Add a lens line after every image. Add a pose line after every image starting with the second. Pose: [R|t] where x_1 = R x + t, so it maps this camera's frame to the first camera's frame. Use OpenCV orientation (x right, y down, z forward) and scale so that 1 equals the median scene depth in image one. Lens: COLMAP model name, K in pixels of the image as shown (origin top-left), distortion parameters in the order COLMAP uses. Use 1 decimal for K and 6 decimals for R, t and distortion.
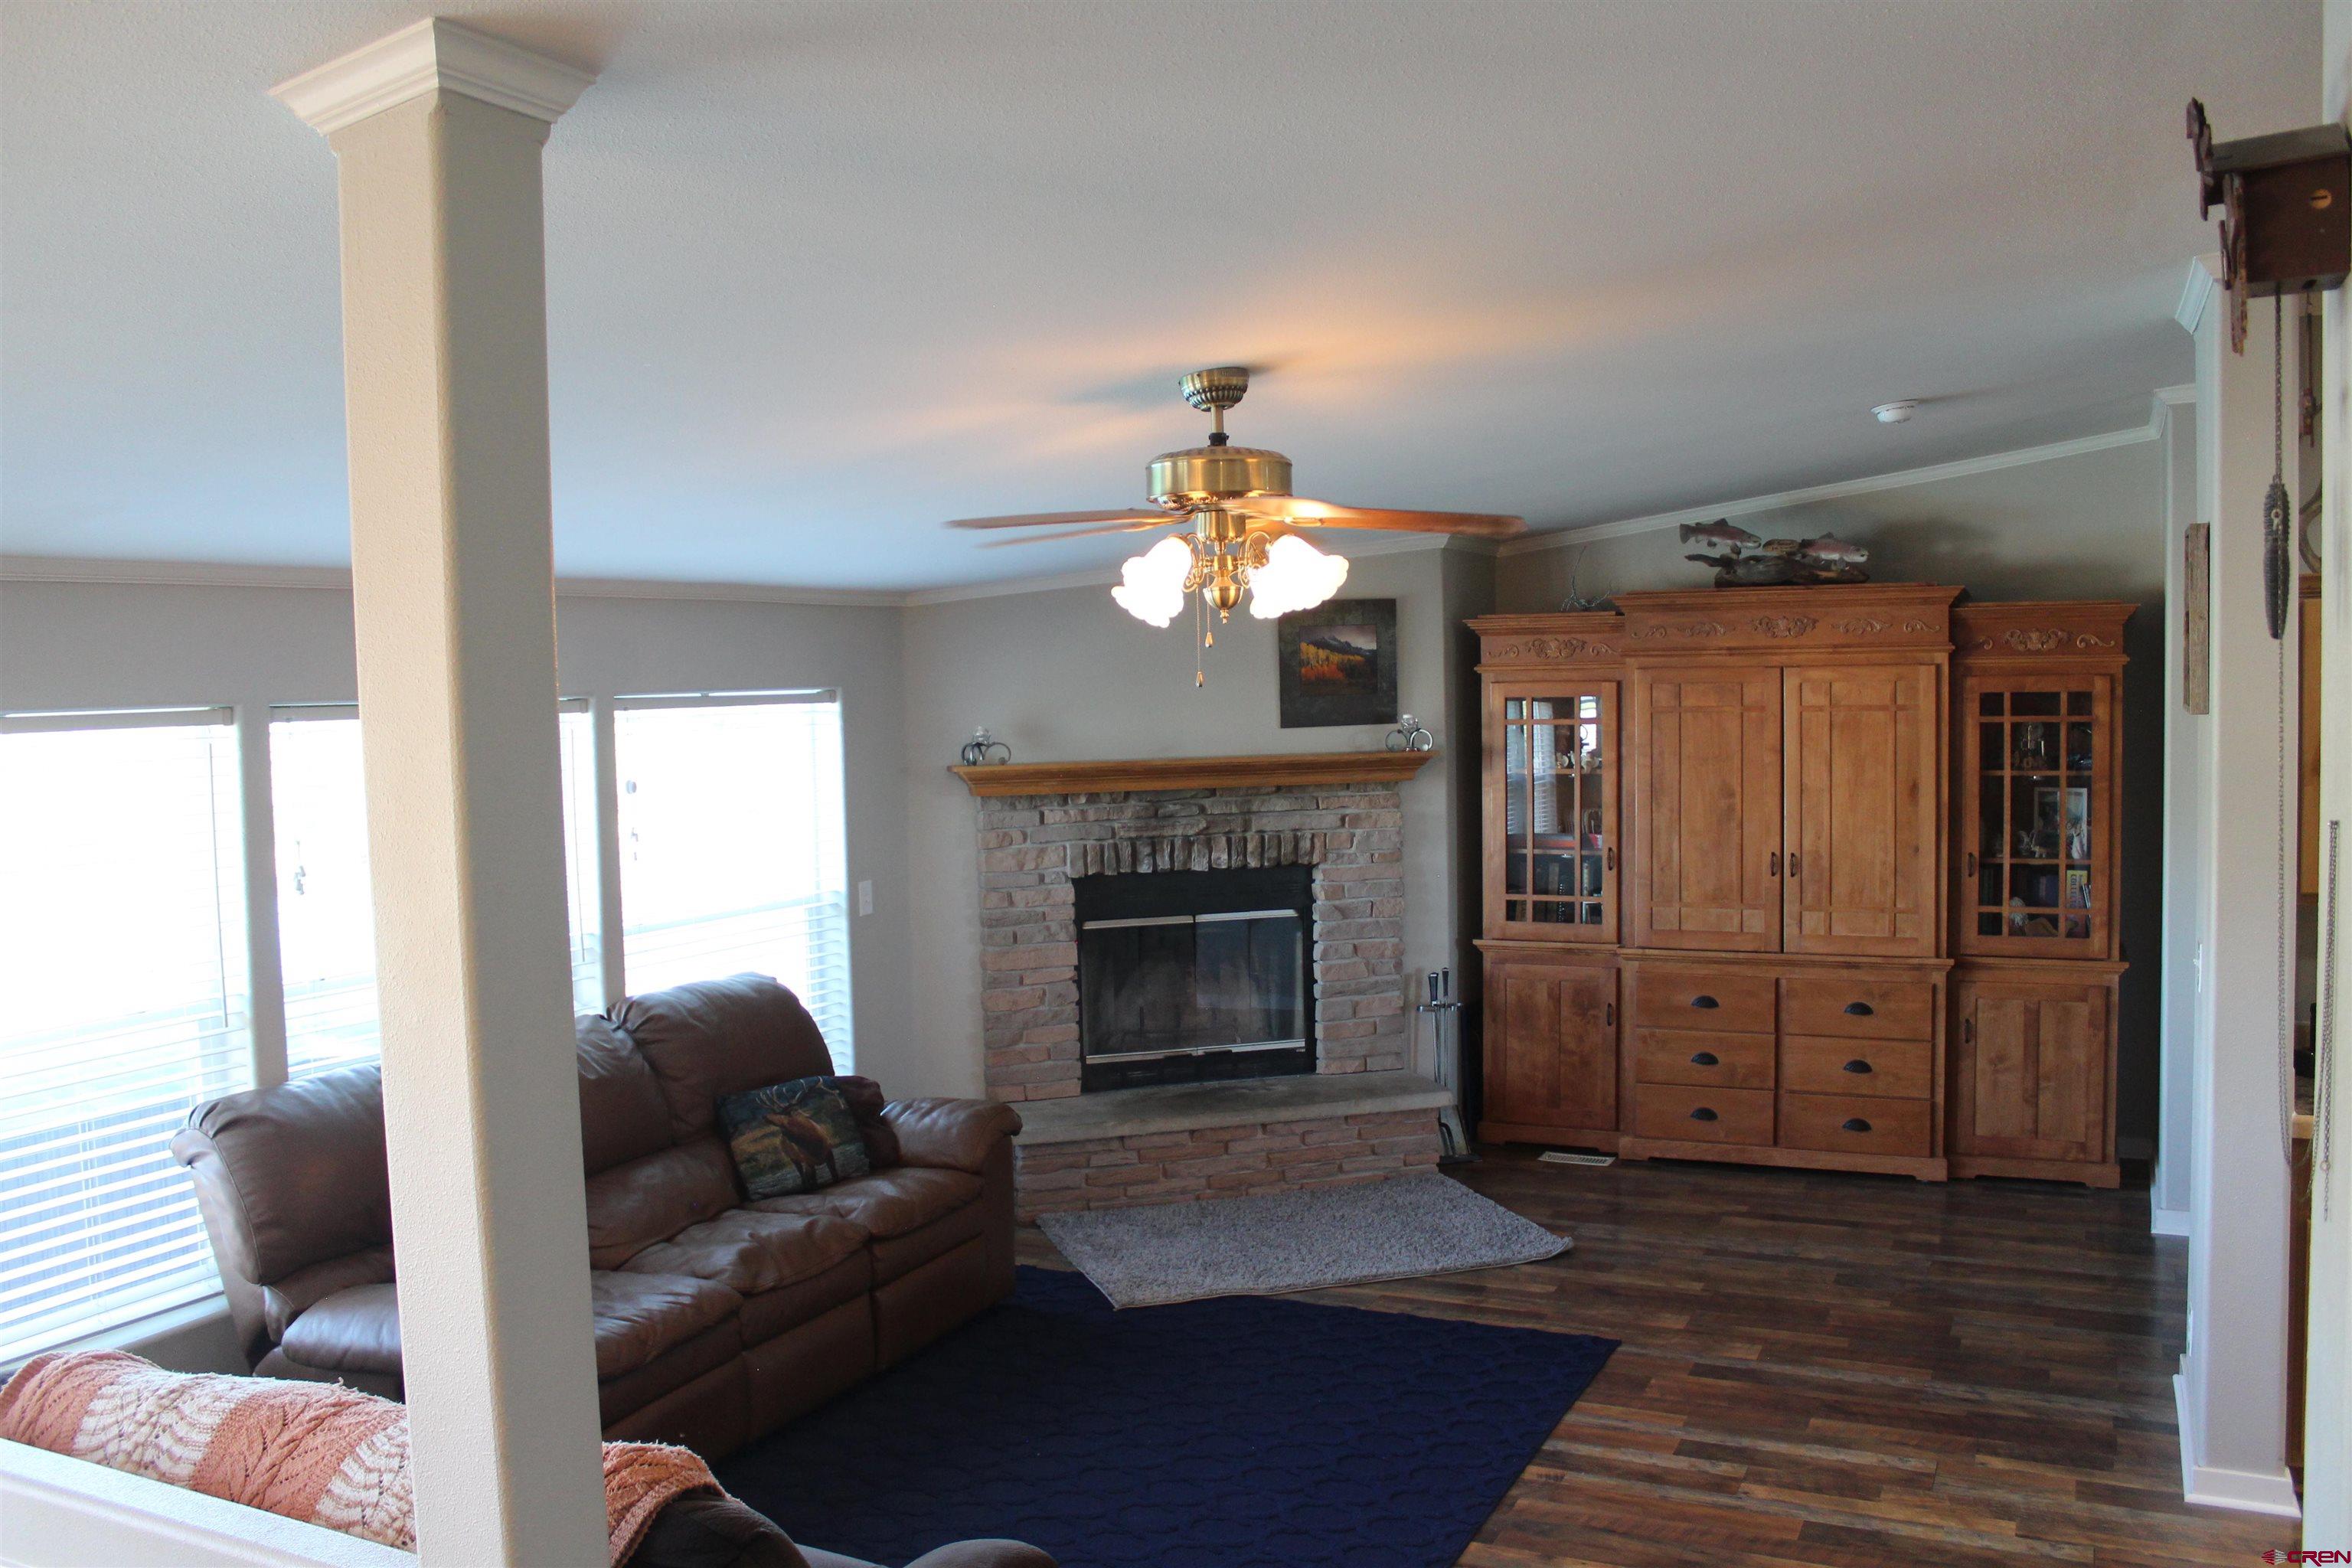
lens RADIAL K [[1960.9, 0, 1184.1], [0, 1960.9, 788.1], [0, 0, 1]] dist [-0.167545, 0.150483]
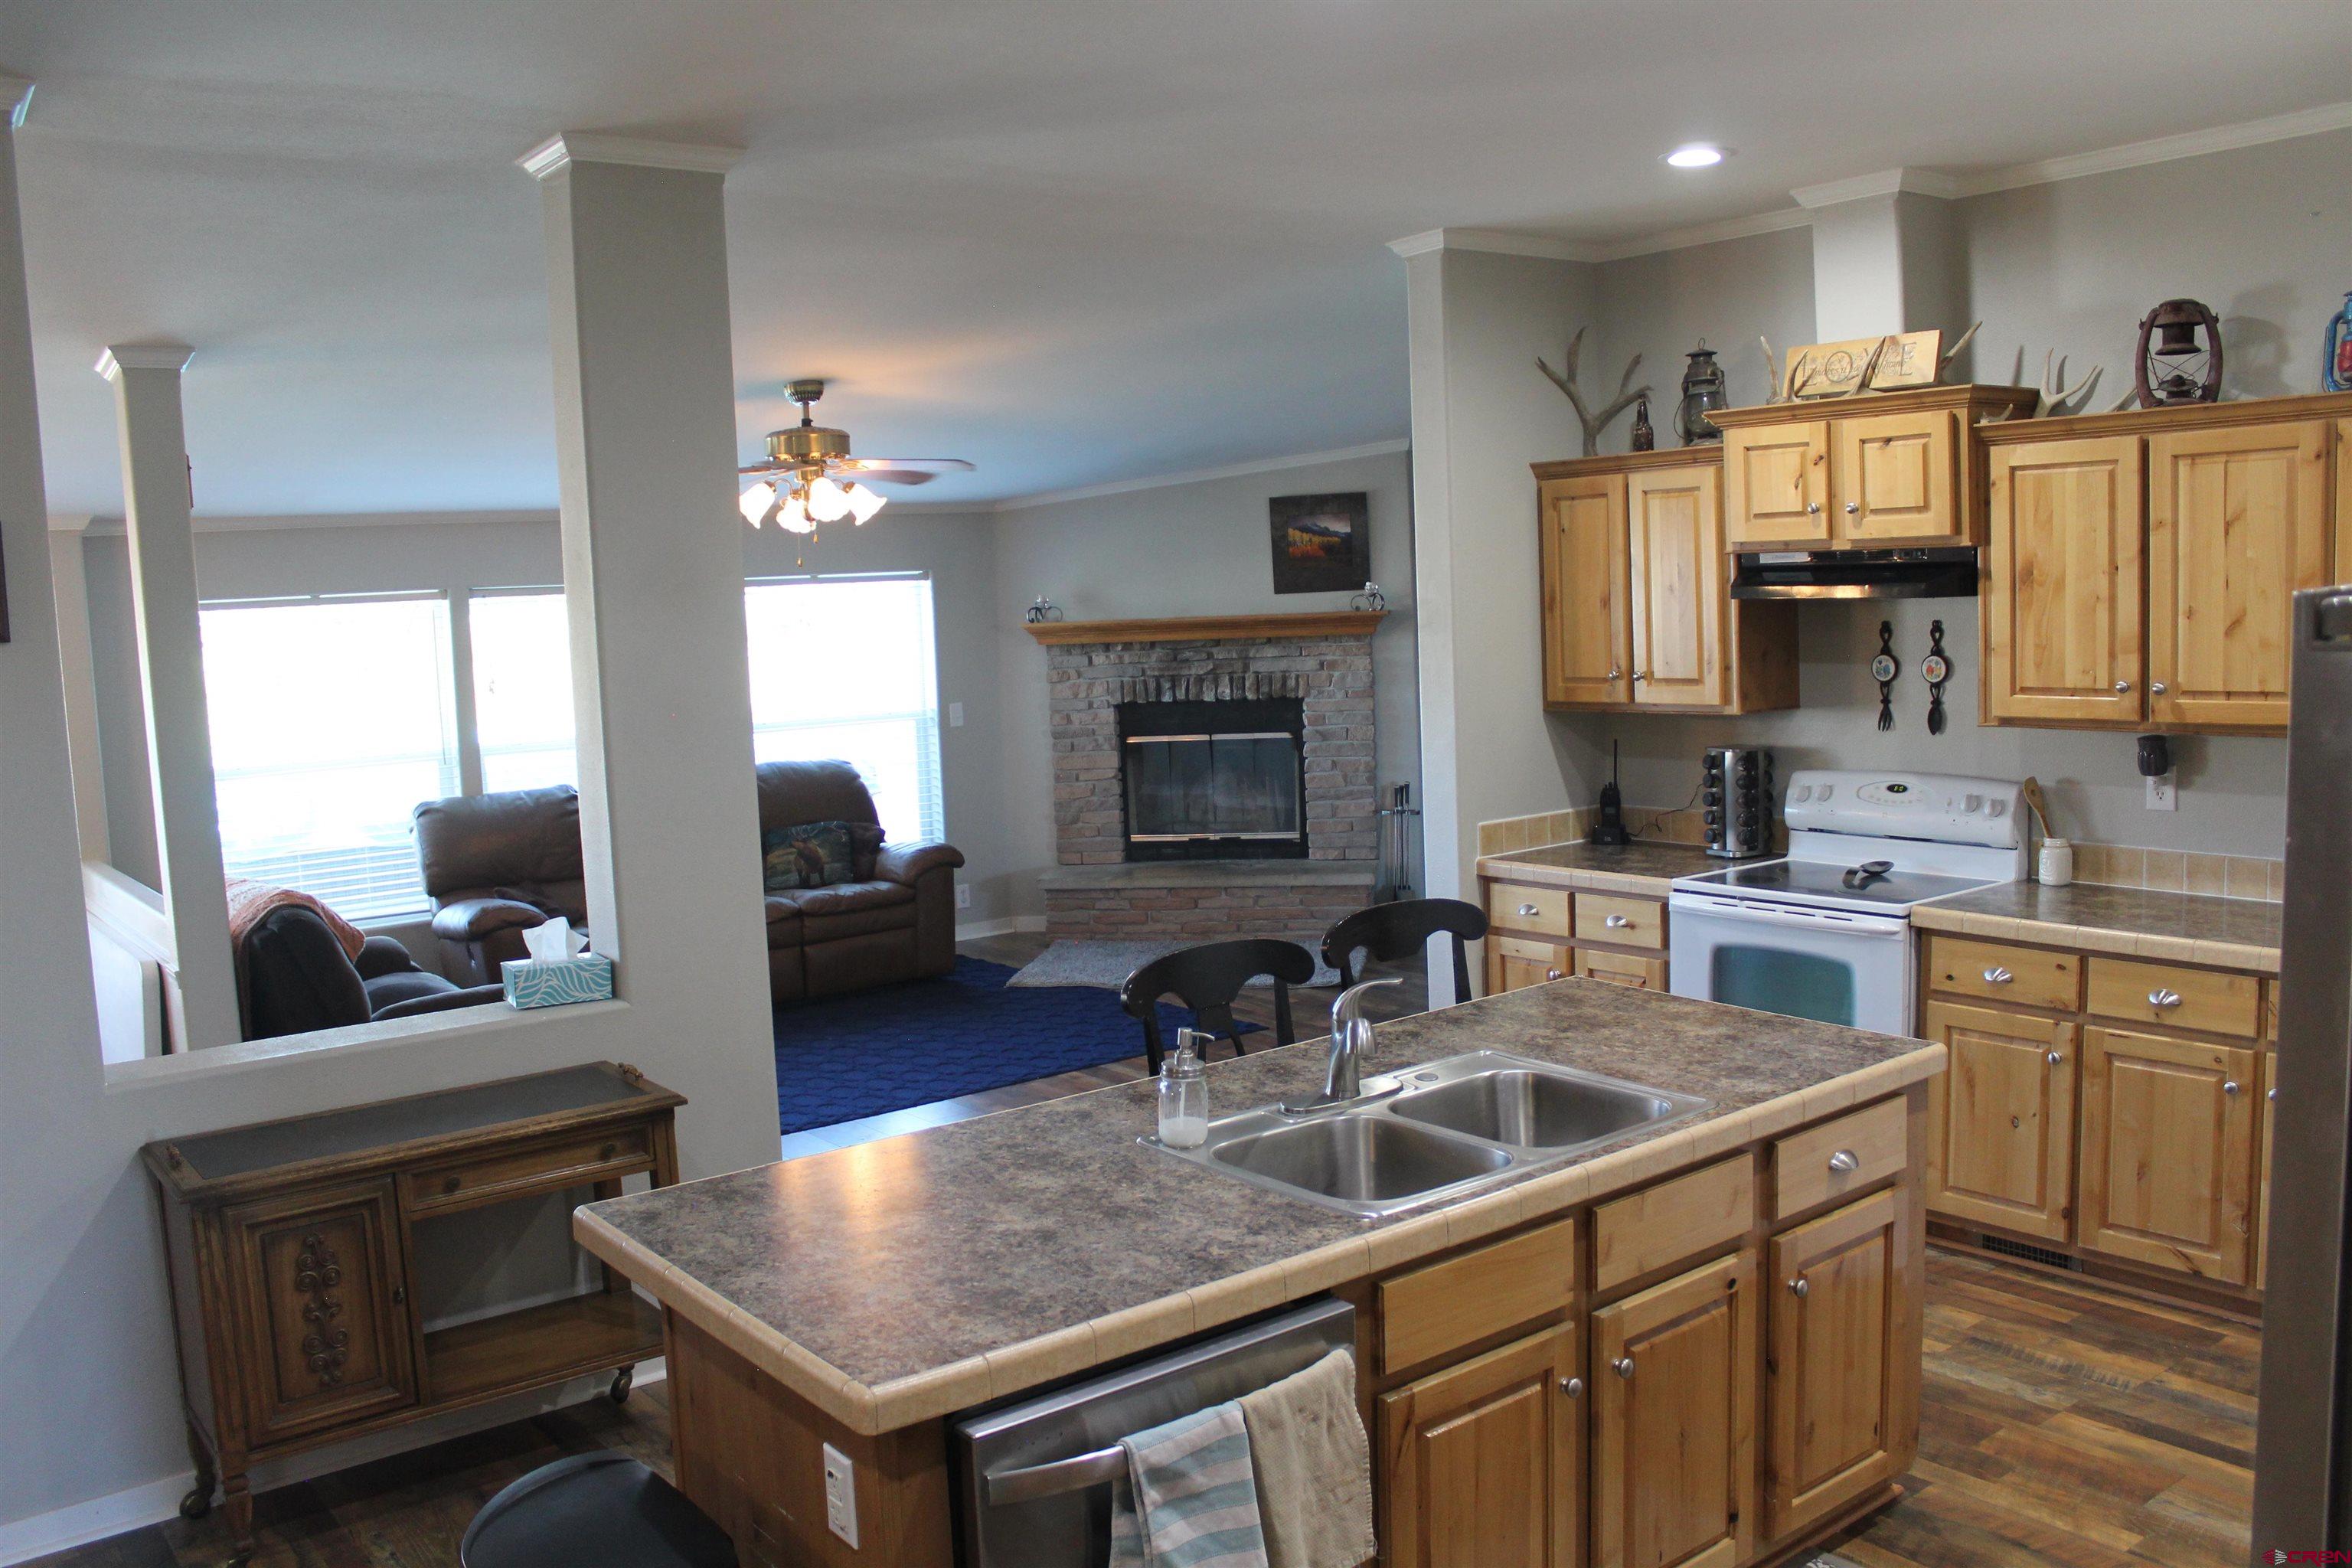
lens RADIAL K [[1960.9, 0, 1184.1], [0, 1960.9, 788.1], [0, 0, 1]] dist [-0.167545, 0.150483]
pose [[0.893932, 0.030581, -0.447157, 0.613443], [-0.004193, 0.998197, 0.059884, 0.021907], [0.448182, -0.051657, 0.892448, -0.216949]]
